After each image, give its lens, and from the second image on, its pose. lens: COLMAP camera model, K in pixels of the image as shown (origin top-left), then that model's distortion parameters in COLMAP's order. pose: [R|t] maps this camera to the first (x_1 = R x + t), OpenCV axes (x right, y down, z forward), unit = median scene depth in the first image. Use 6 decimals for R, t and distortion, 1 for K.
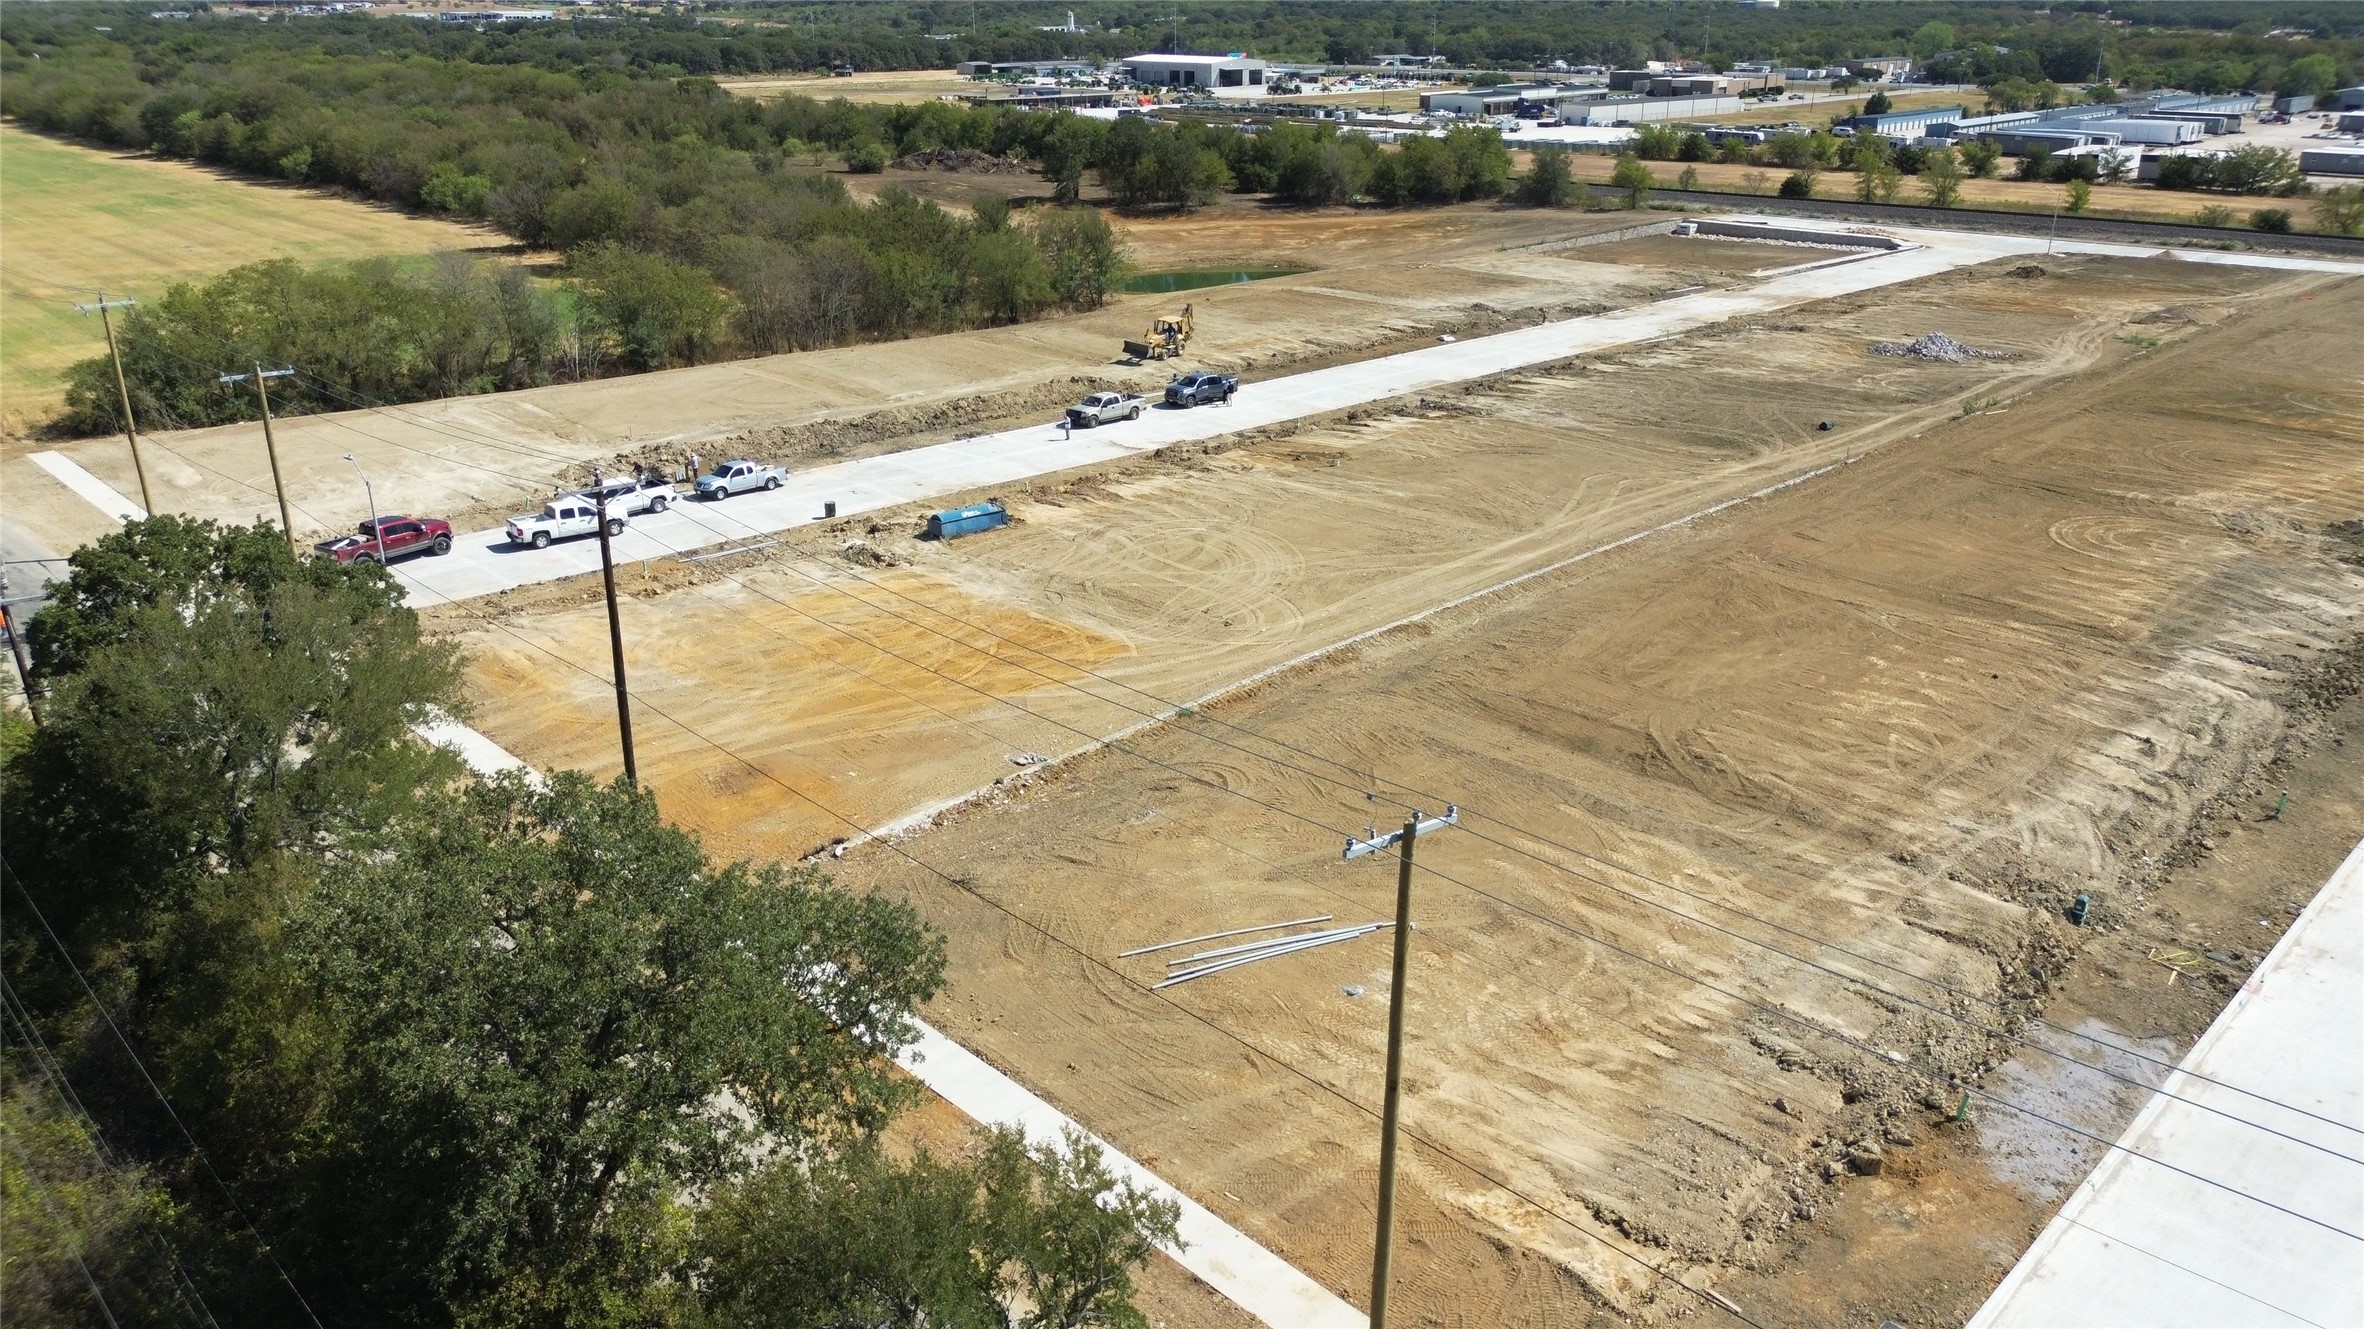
lens RADIAL K [[1672.2, 0, 1189.6], [0, 1672.2, 672.8], [0, 0, 1]] dist [0.106910, -0.154840]
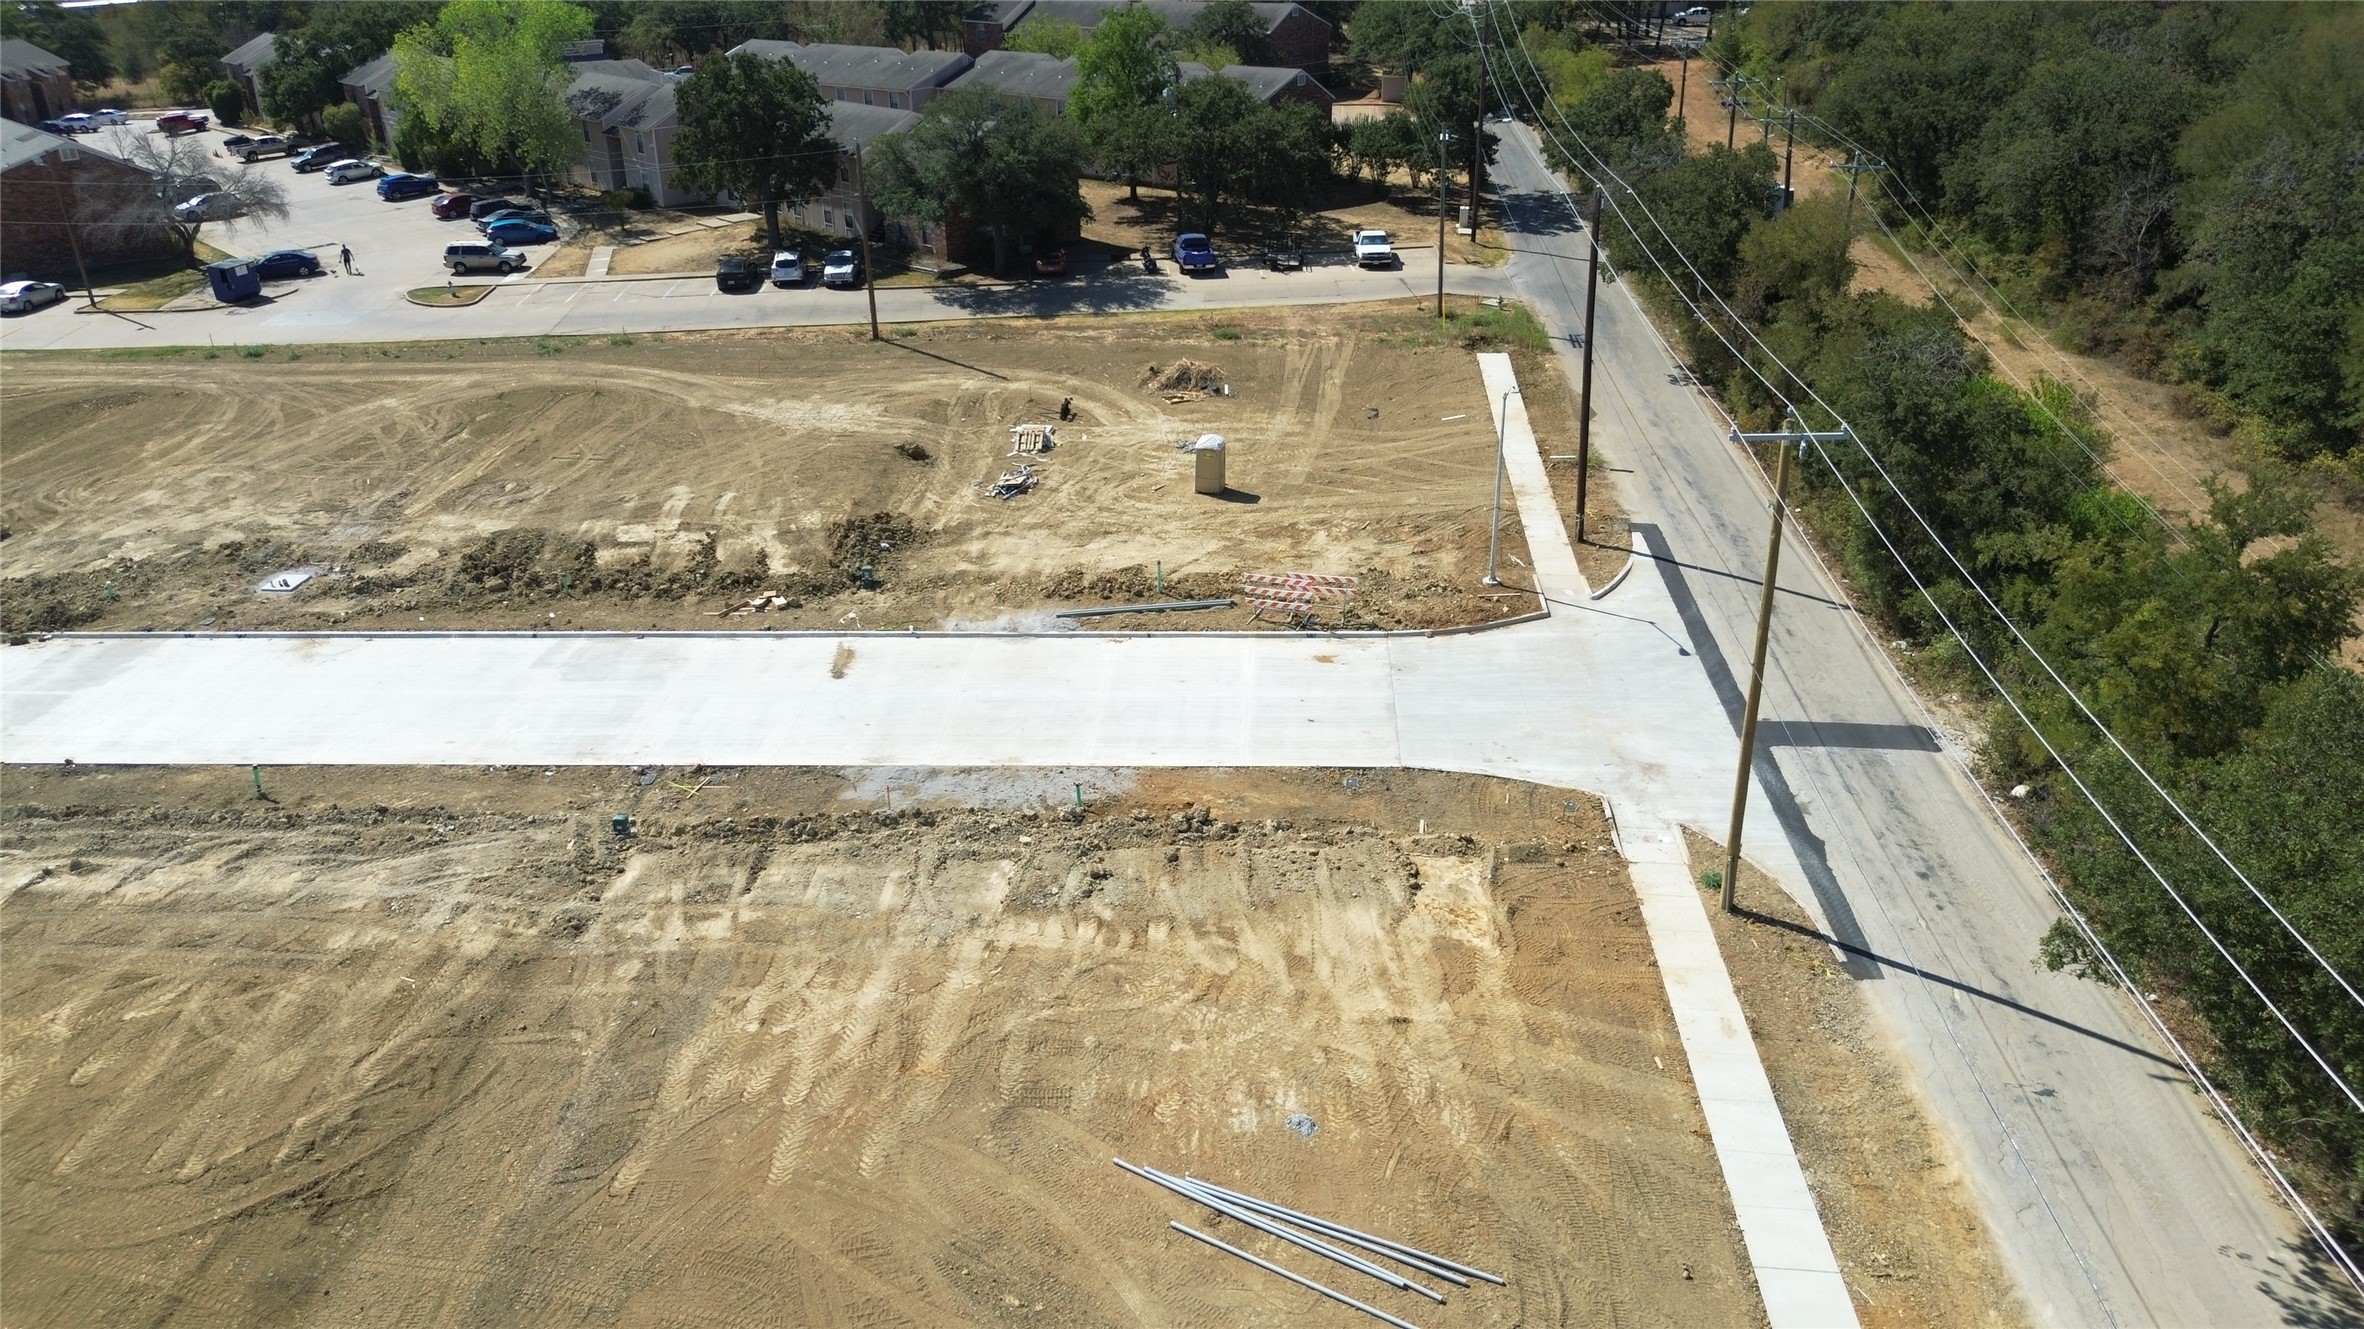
lens RADIAL K [[1670.5, 0, 1189.1], [0, 1670.5, 670.3], [0, 0, 1]] dist [0.073929, -0.074745]
pose [[-0.664127, -0.306211, 0.682034, -0.167792], [0.288344, 0.736781, 0.611564, -0.229734], [-0.689777, 0.602817, -0.401023, 0.620903]]
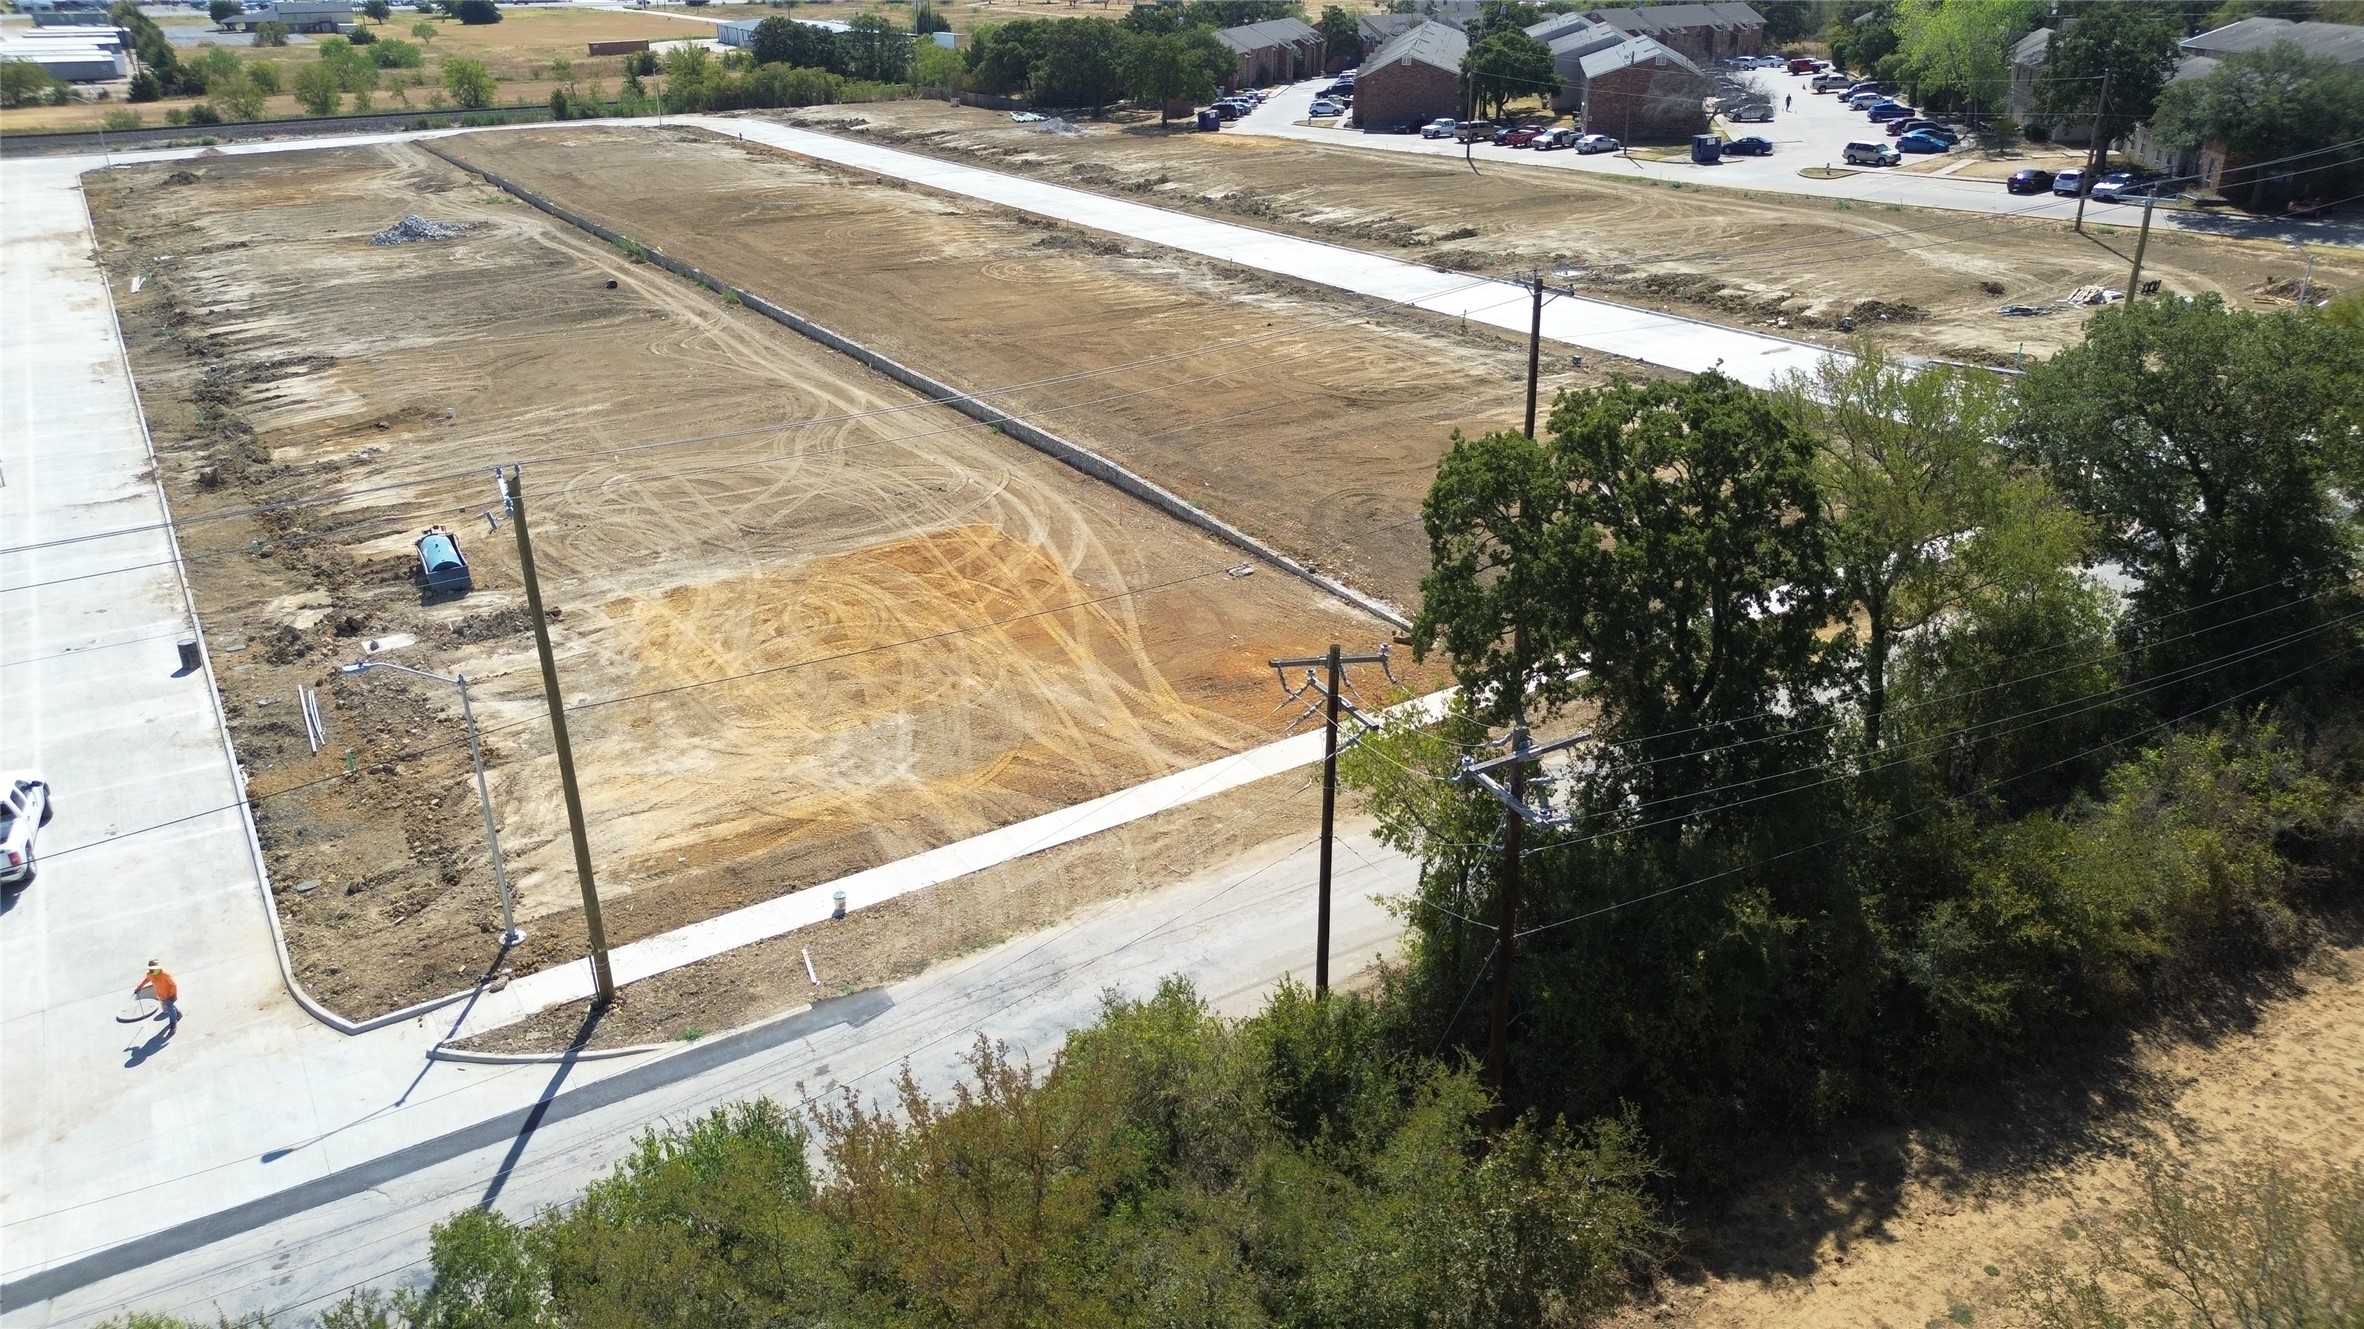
lens RADIAL K [[1670.5, 0, 1189.1], [0, 1670.5, 670.3], [0, 0, 1]] dist [0.073929, -0.074745]
pose [[0.214932, -0.399222, 0.891306, -0.732903], [0.367198, 0.878705, 0.305030, -0.154737], [-0.904970, 0.261725, 0.335455, 0.482026]]
